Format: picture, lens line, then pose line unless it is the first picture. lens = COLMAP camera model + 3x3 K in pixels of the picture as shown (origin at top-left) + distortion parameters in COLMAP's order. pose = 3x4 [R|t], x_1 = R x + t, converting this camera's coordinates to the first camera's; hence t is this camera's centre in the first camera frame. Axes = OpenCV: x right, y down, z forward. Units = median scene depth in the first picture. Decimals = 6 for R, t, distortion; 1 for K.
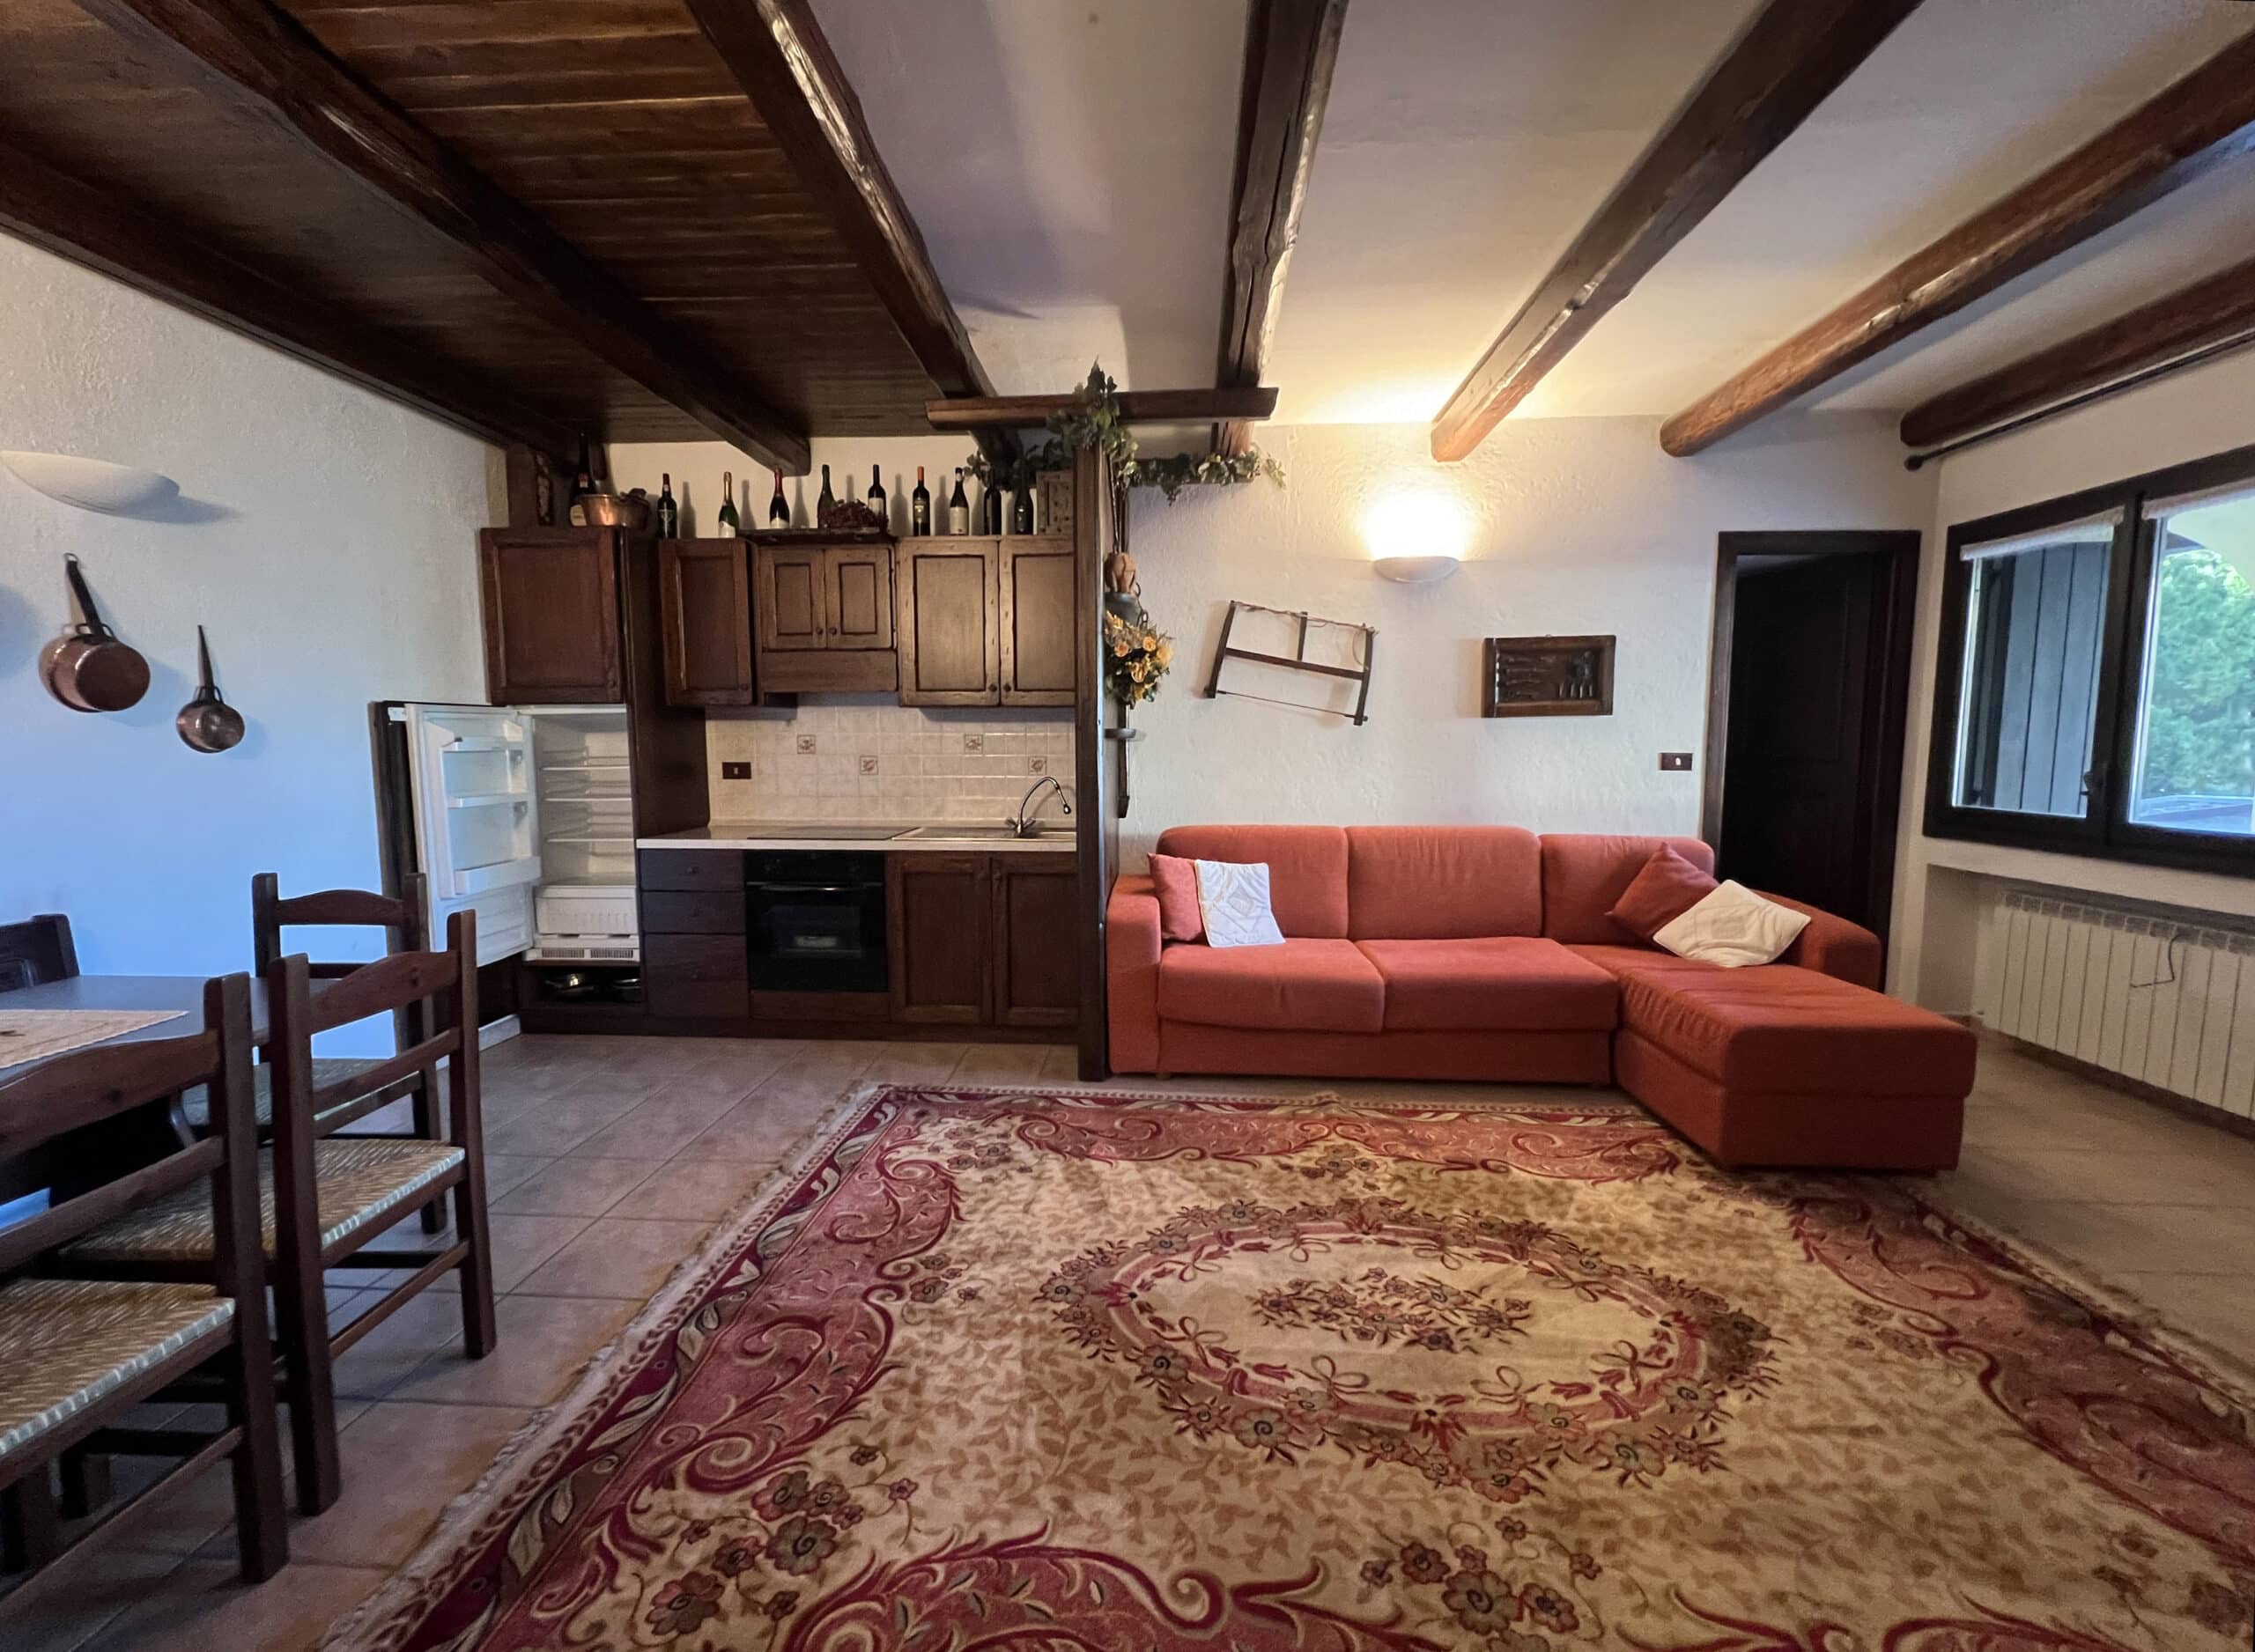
lens RADIAL K [[920.7, 0, 1115.3], [0, 920.7, 821.7], [0, 0, 1]] dist [-0.000176, -0.000058]
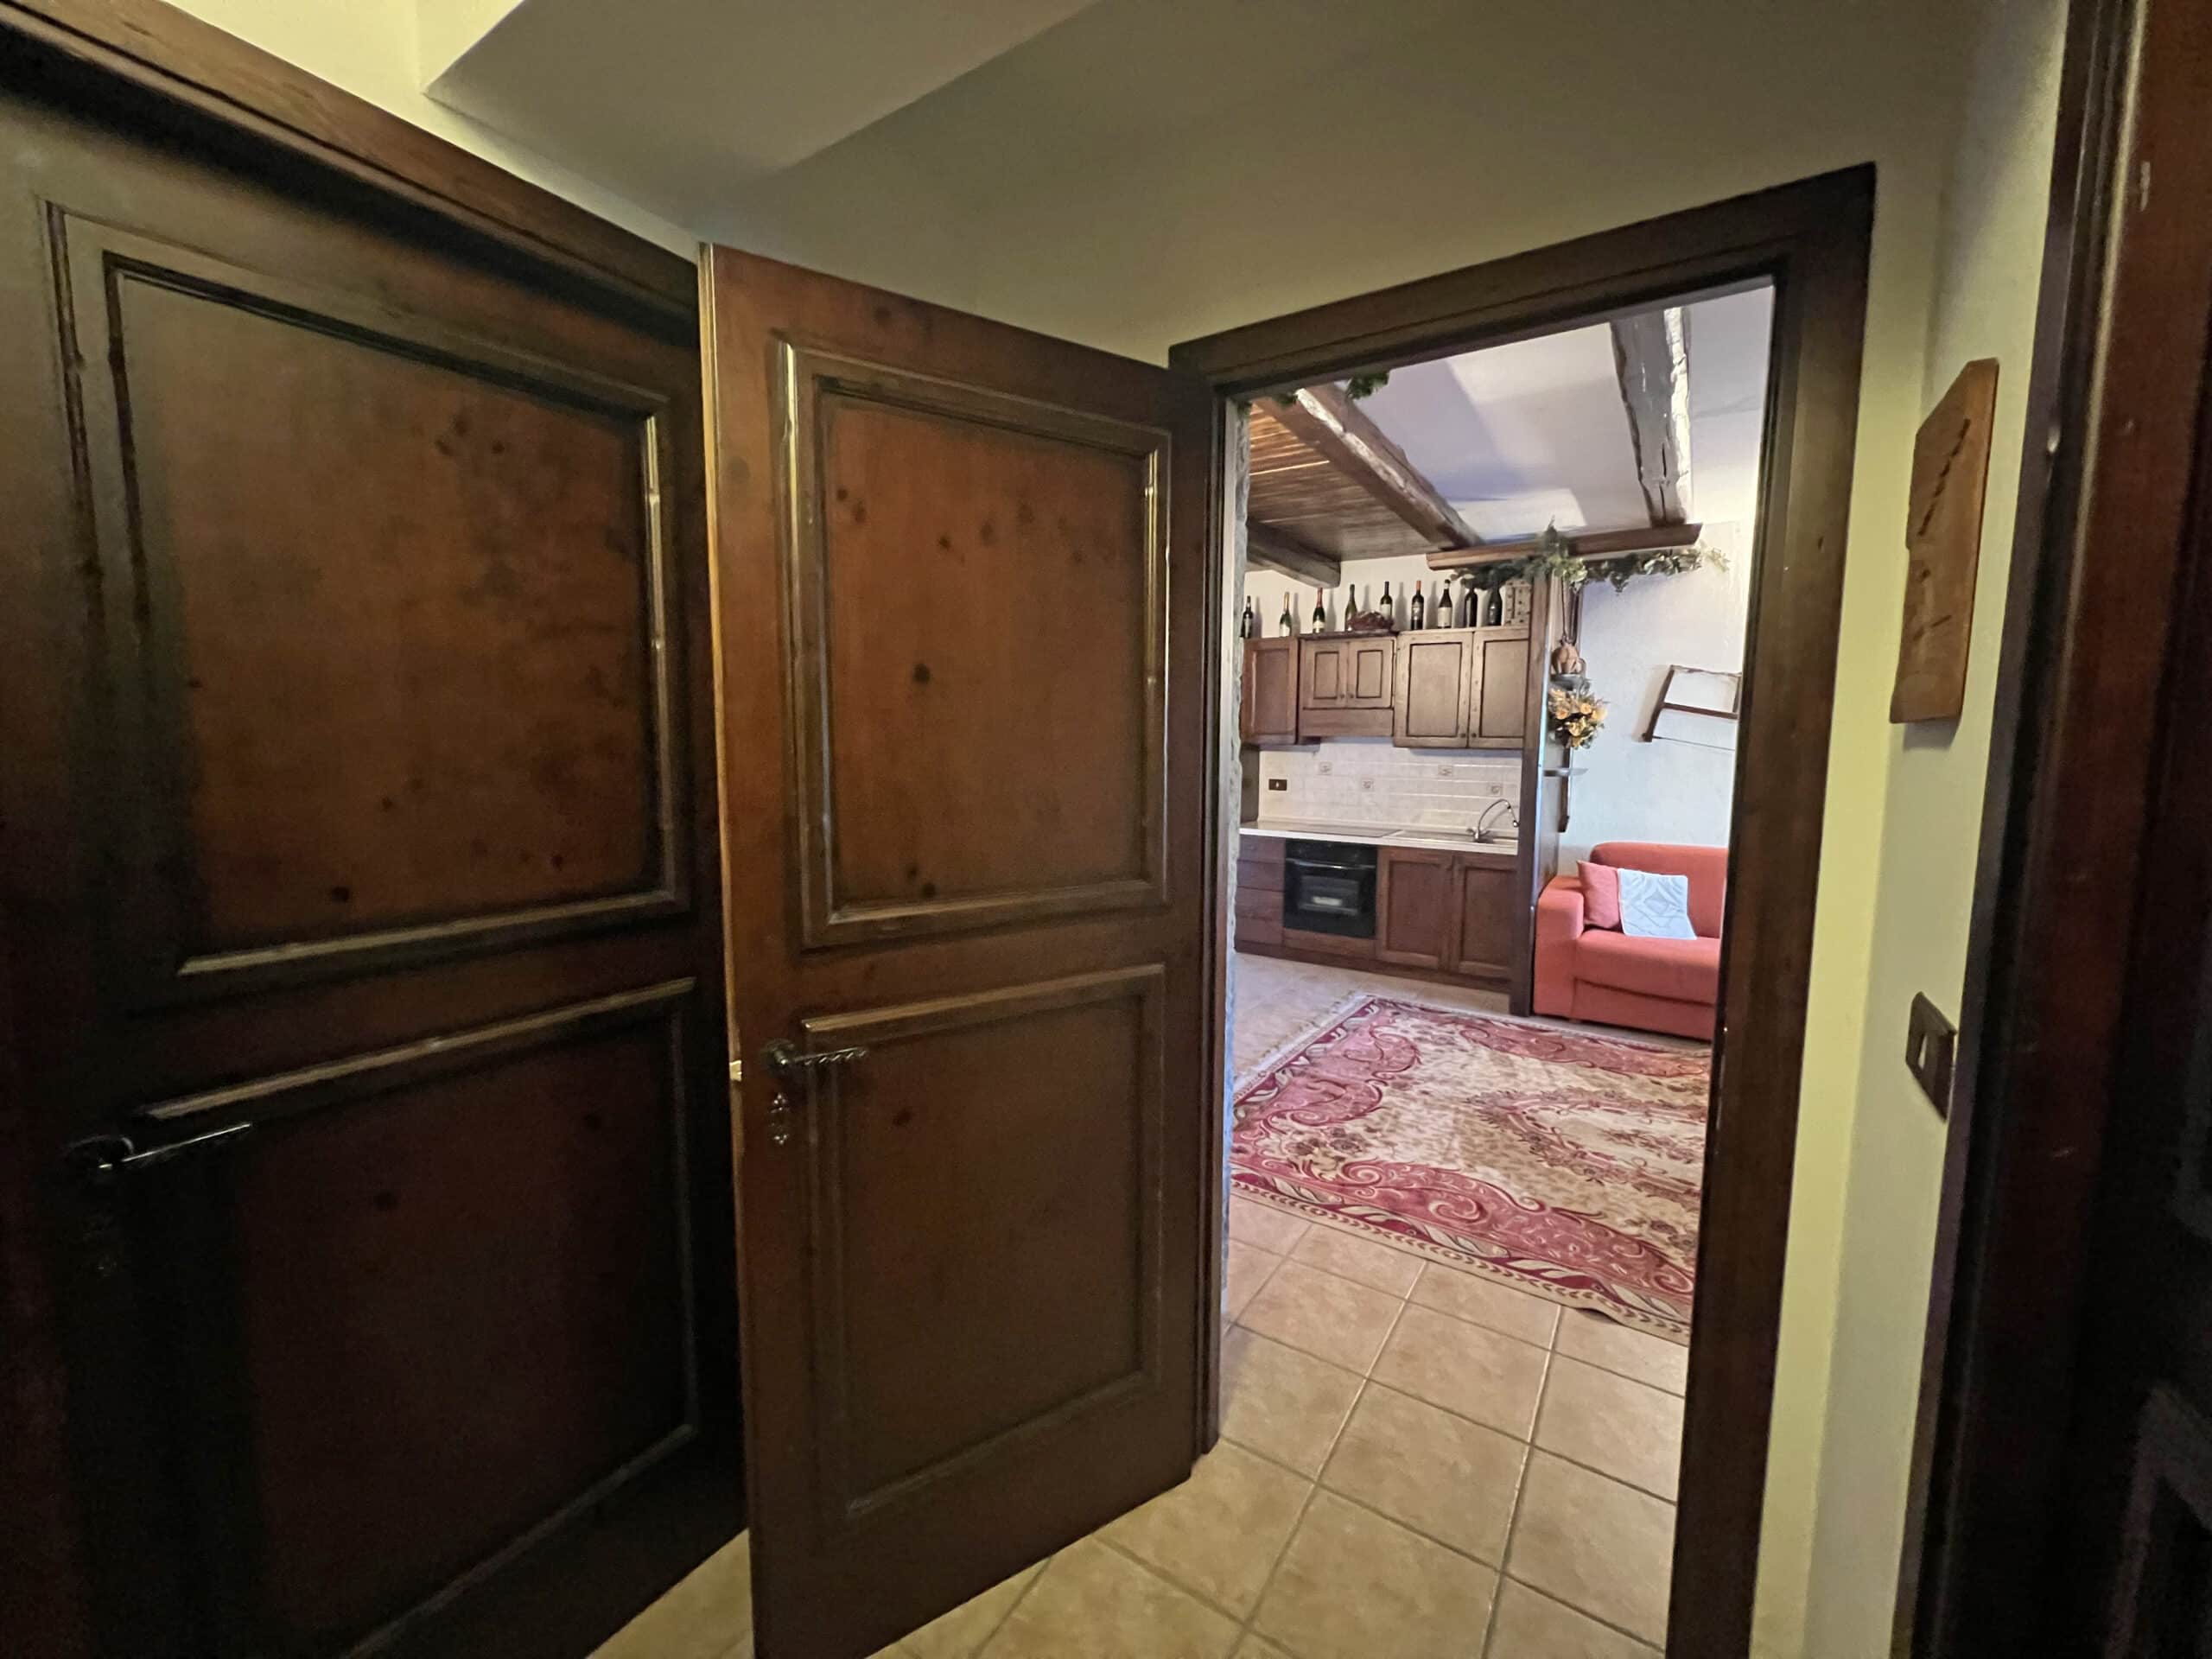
lens RADIAL K [[881.2, 0, 1098.4], [0, 881.2, 824.2], [0, 0, 1]] dist [-0.003337, -0.000346]
pose [[0.865778, 0.059199, -0.496915, 0.075200], [-0.053912, 0.998233, 0.024991, -0.015332], [0.497516, 0.005153, 0.867439, -0.540445]]
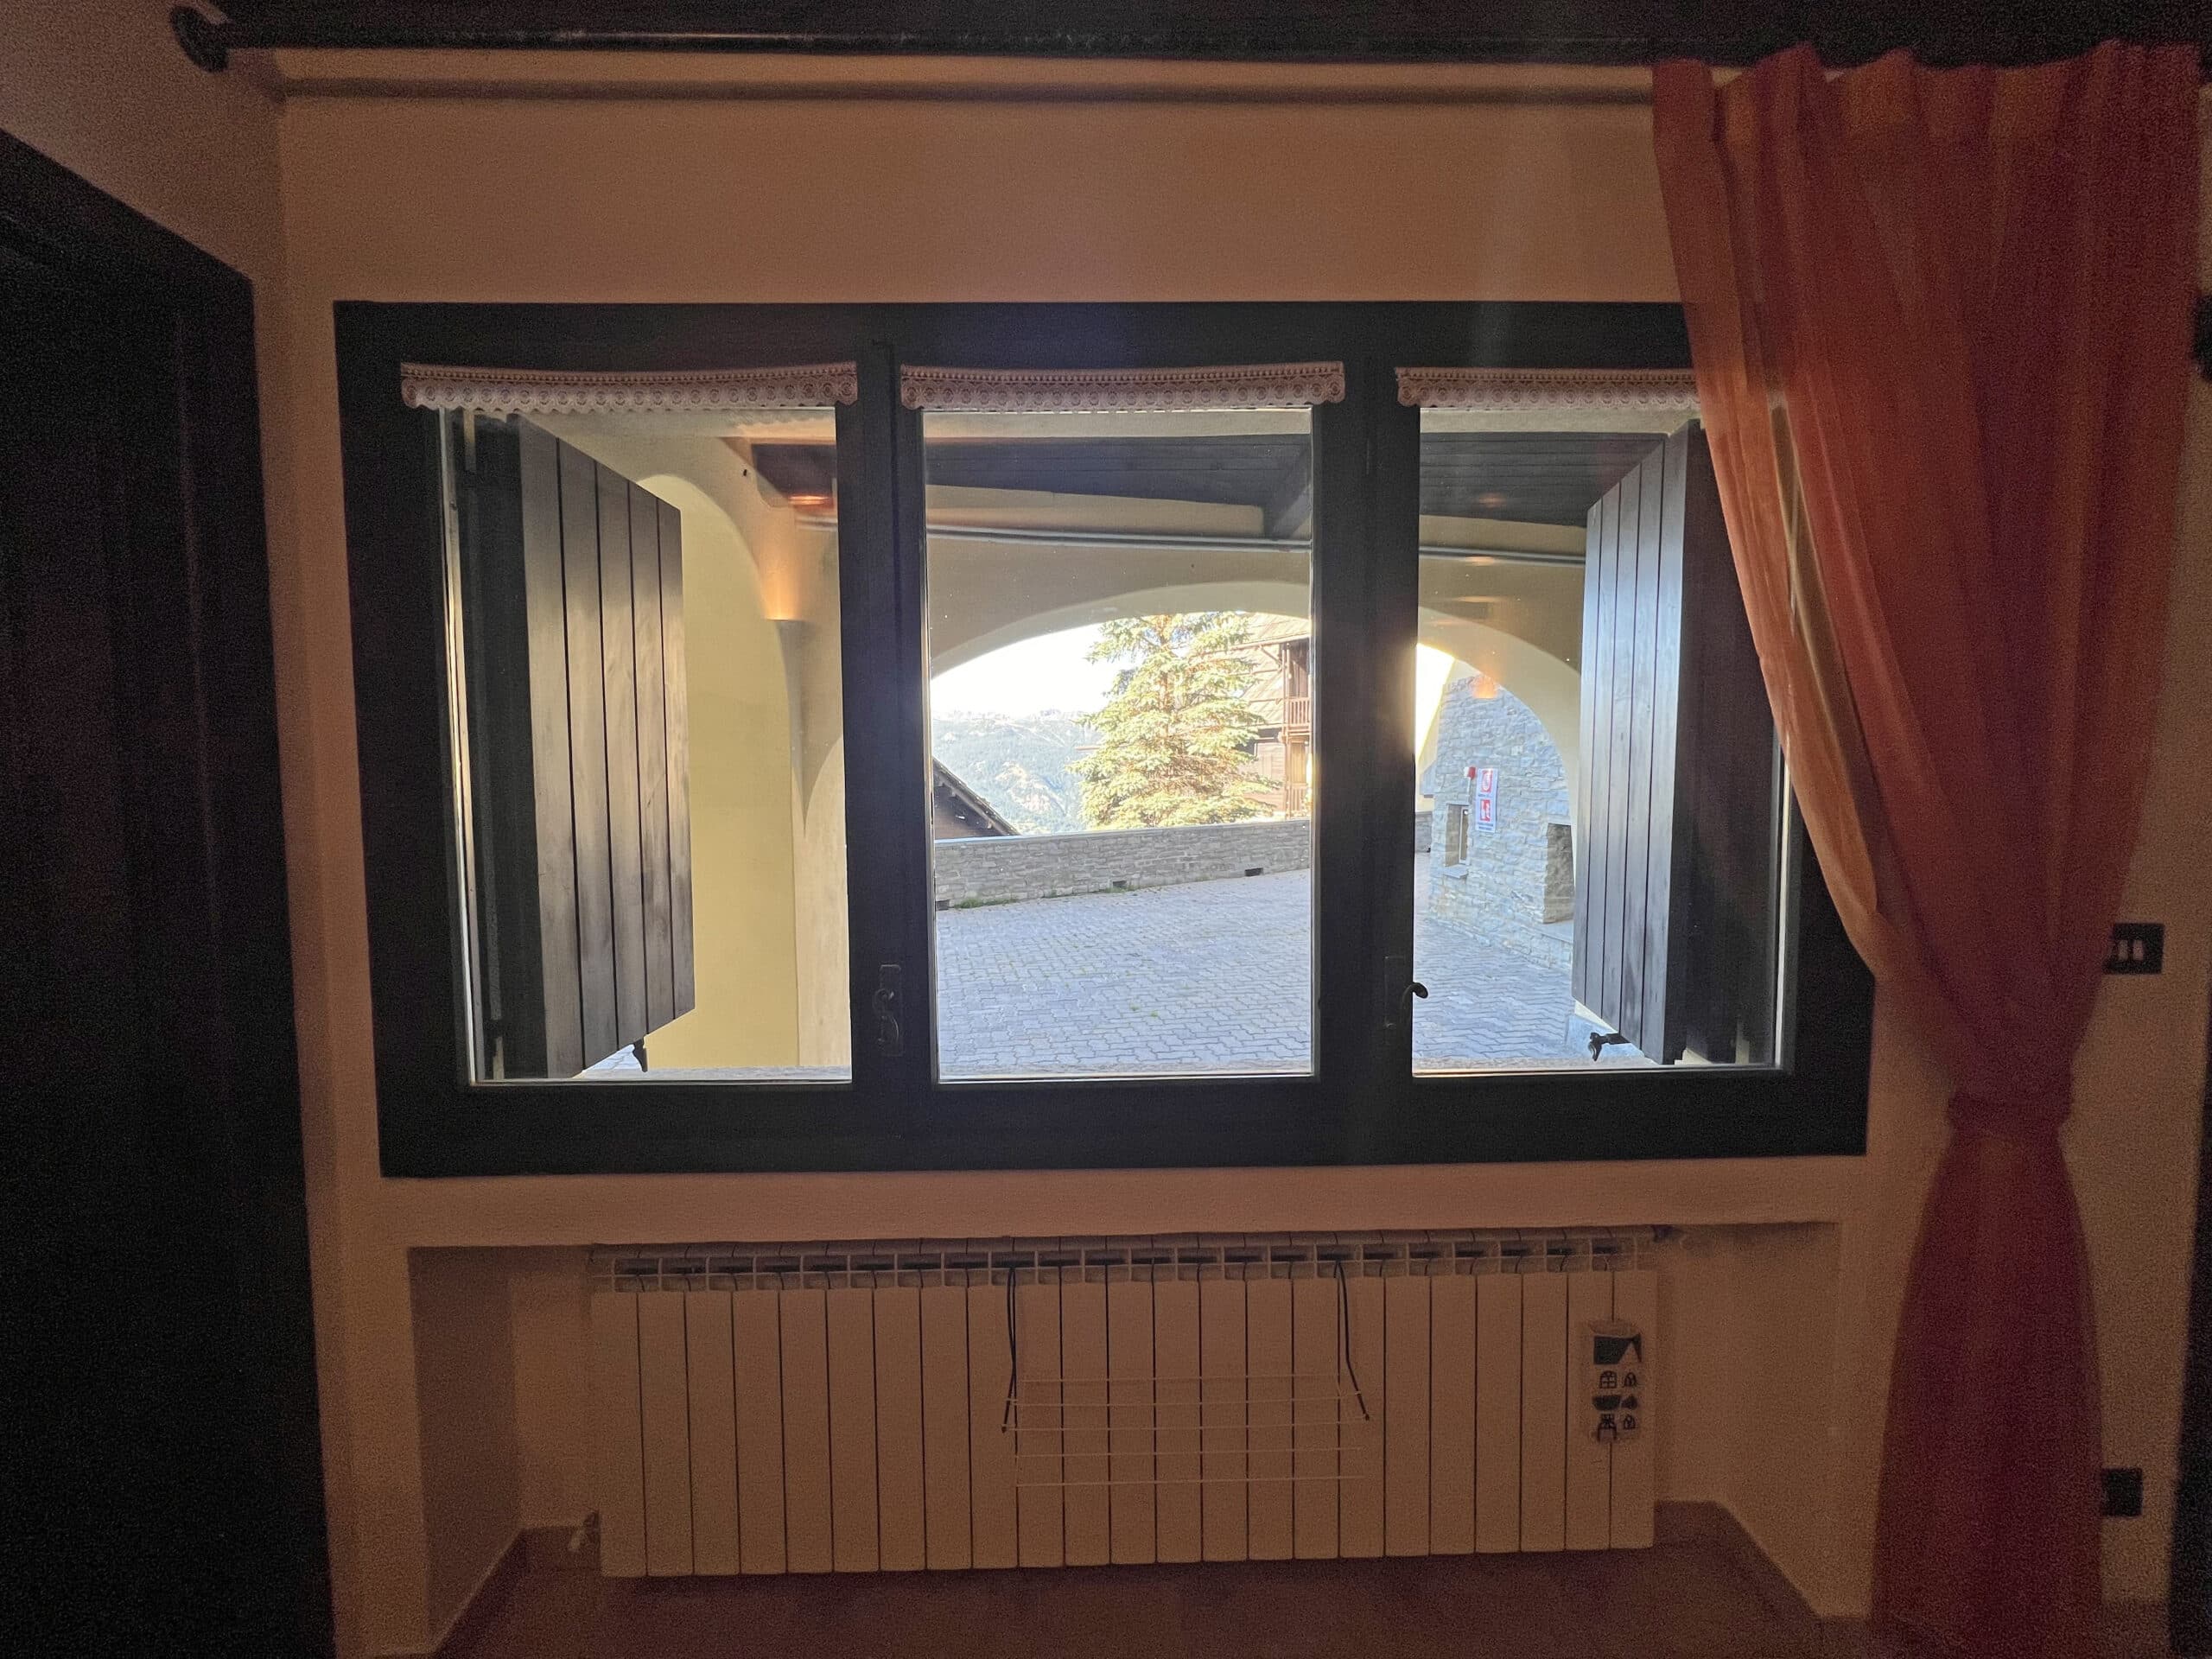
lens RADIAL K [[881.2, 0, 1107.3], [0, 881.2, 823.0], [0, 0, 1]] dist [-0.003337, -0.000346]
pose [[-0.094329, -0.054645, 0.994040, 0.637021], [0.100677, 0.992850, 0.064133, -0.138862], [-0.990437, 0.106126, -0.088153, 0.901926]]
